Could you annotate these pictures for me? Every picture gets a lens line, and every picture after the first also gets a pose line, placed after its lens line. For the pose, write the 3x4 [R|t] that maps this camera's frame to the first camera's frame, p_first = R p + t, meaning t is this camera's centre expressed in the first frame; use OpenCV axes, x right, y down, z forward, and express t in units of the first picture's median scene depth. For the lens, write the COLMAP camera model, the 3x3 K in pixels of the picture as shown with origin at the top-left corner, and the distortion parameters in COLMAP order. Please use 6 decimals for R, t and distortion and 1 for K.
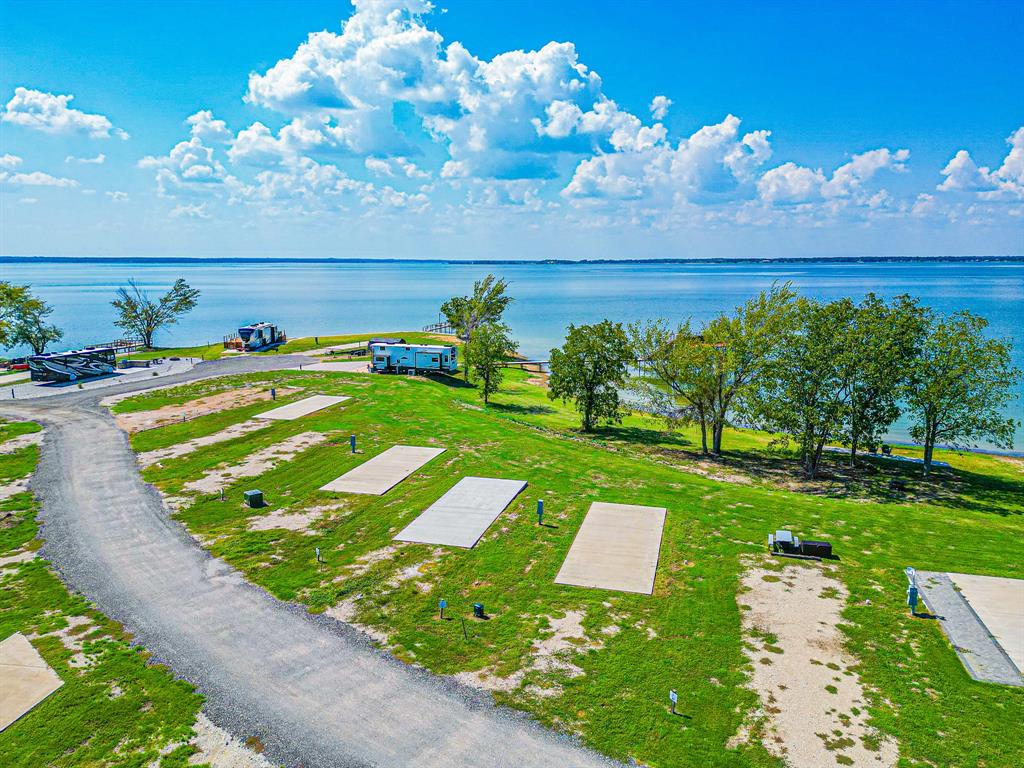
lens RADIAL K [[718.2, 0, 512.1], [0, 718.2, 386.0], [0, 0, 1]] dist [0.077306, -0.077271]
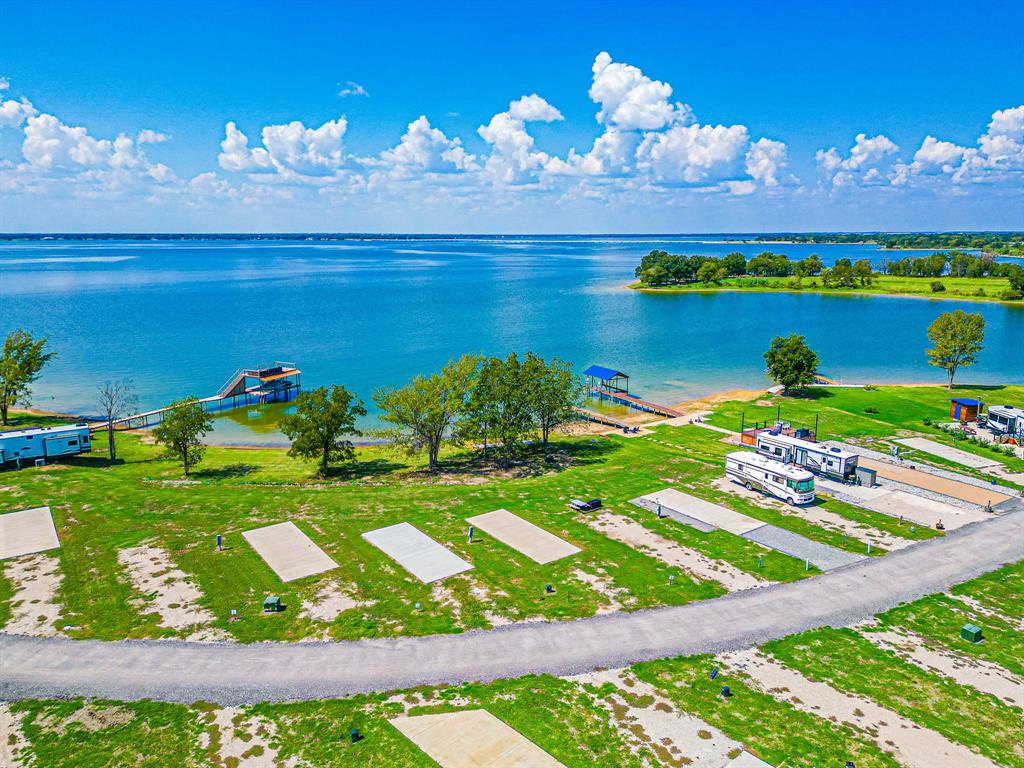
lens RADIAL K [[721.9, 0, 512.4], [0, 721.9, 382.0], [0, 0, 1]] dist [0.077737, -0.078143]
pose [[0.622824, -0.155923, 0.766667, -0.994322], [0.135162, 0.986649, 0.090859, -0.262573], [-0.770598, 0.047035, 0.635583, -0.067081]]
